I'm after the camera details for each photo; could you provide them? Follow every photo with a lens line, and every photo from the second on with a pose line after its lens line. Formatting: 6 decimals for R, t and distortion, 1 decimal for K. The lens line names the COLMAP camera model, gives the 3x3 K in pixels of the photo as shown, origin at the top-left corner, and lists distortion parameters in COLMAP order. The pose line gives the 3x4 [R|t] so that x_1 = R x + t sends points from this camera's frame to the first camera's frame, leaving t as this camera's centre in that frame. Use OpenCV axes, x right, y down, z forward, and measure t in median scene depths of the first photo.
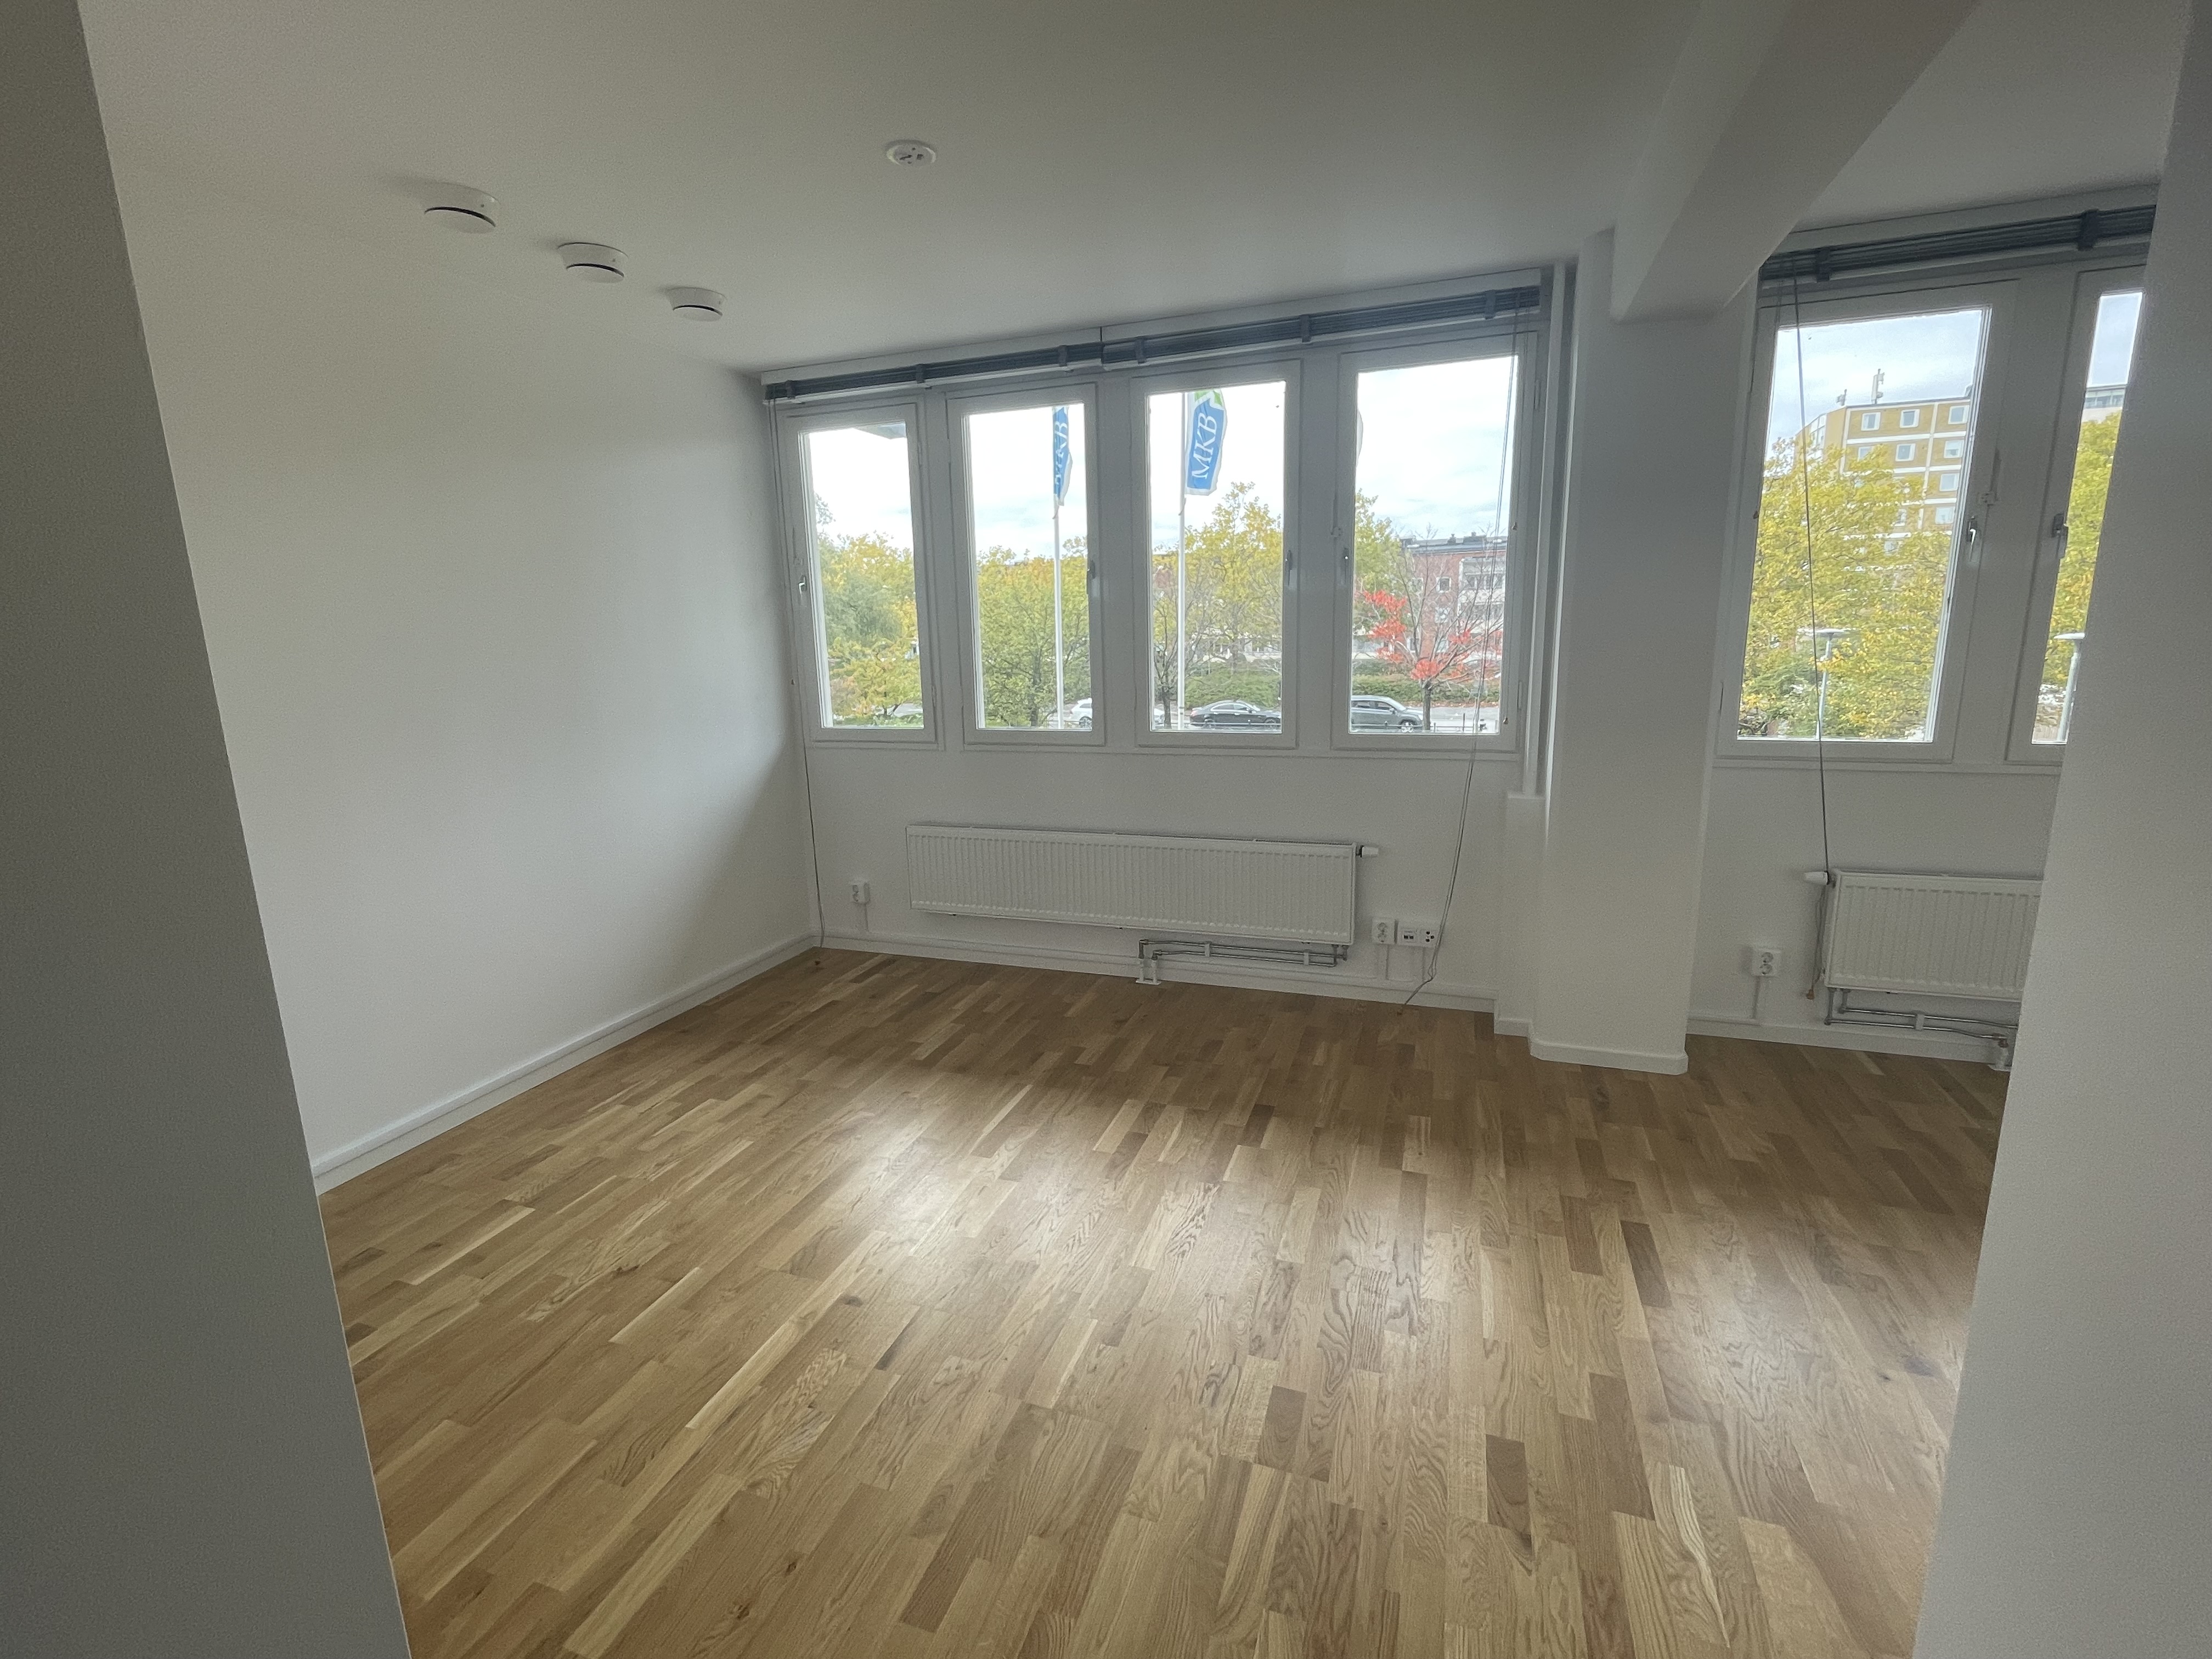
lens RADIAL K [[988.9, 0, 1101.7], [0, 988.9, 817.9], [0, 0, 1]] dist [-0.001116, -0.000545]
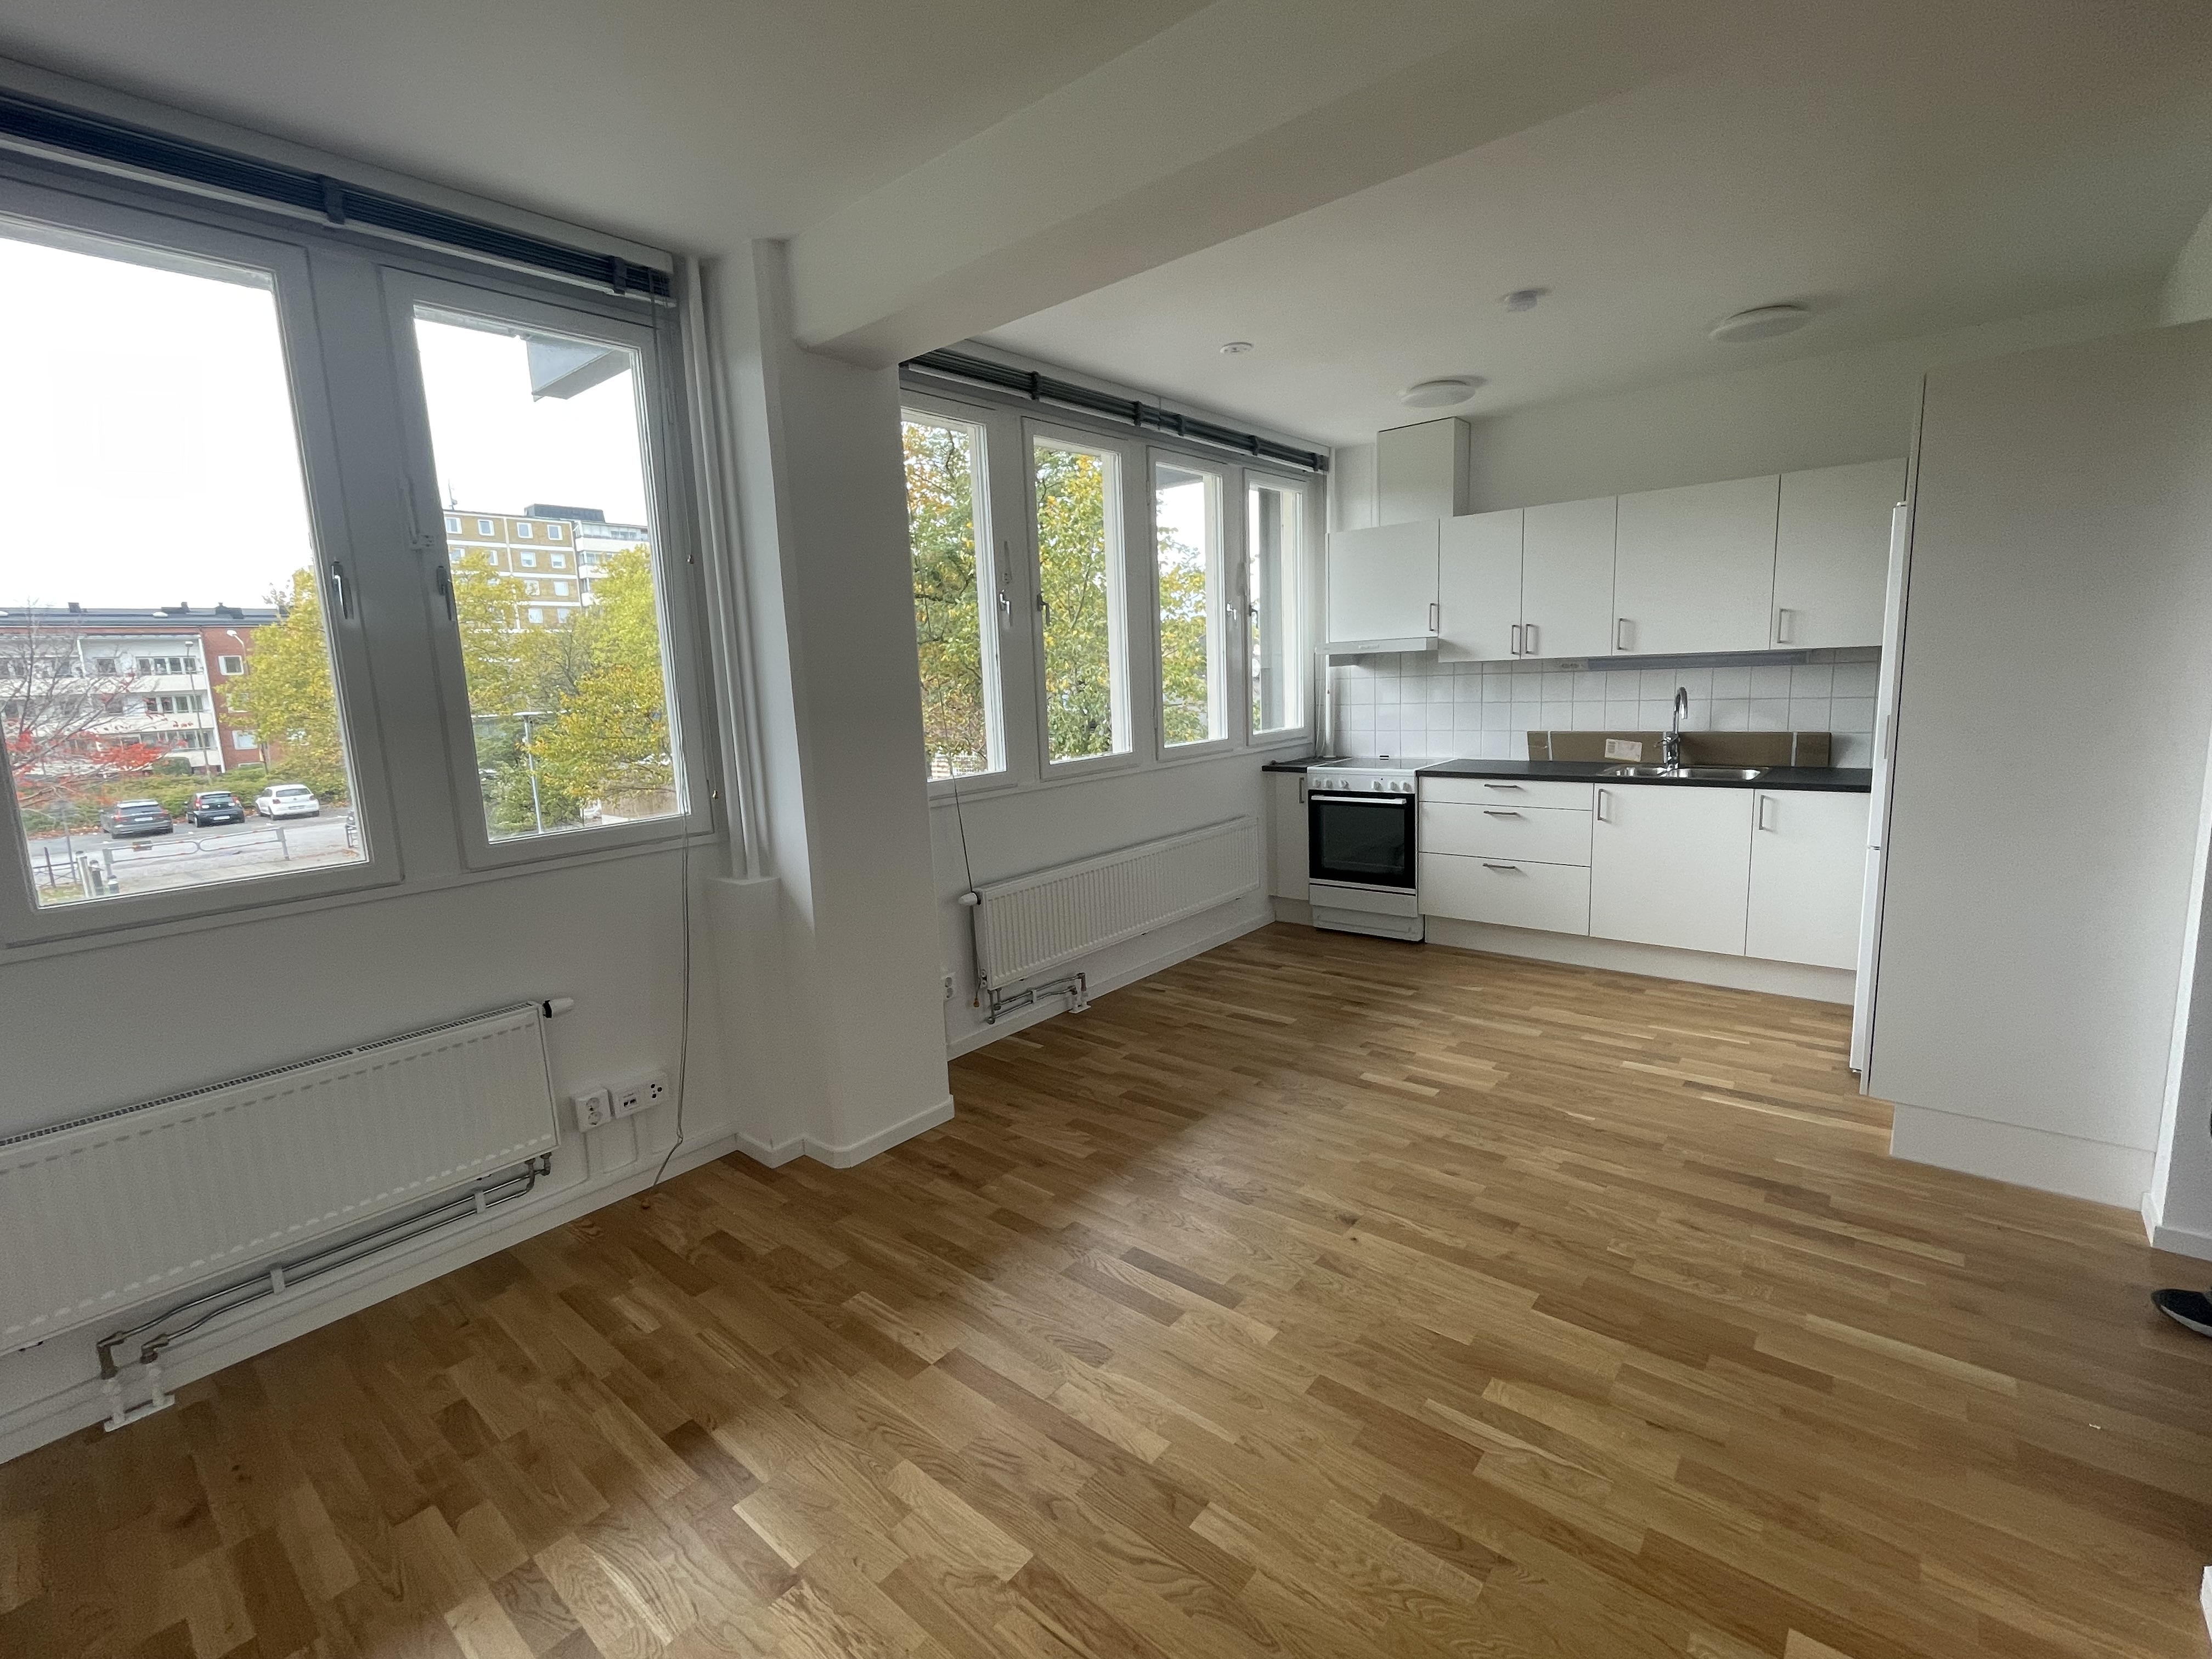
lens RADIAL K [[988.9, 0, 1100.6], [0, 988.9, 819.7], [0, 0, 1]] dist [-0.001116, -0.000545]
pose [[0.350277, -0.130390, 0.927526, -0.236897], [0.211428, 0.975711, 0.057319, -0.056009], [-0.912471, 0.176028, 0.369338, 0.401431]]
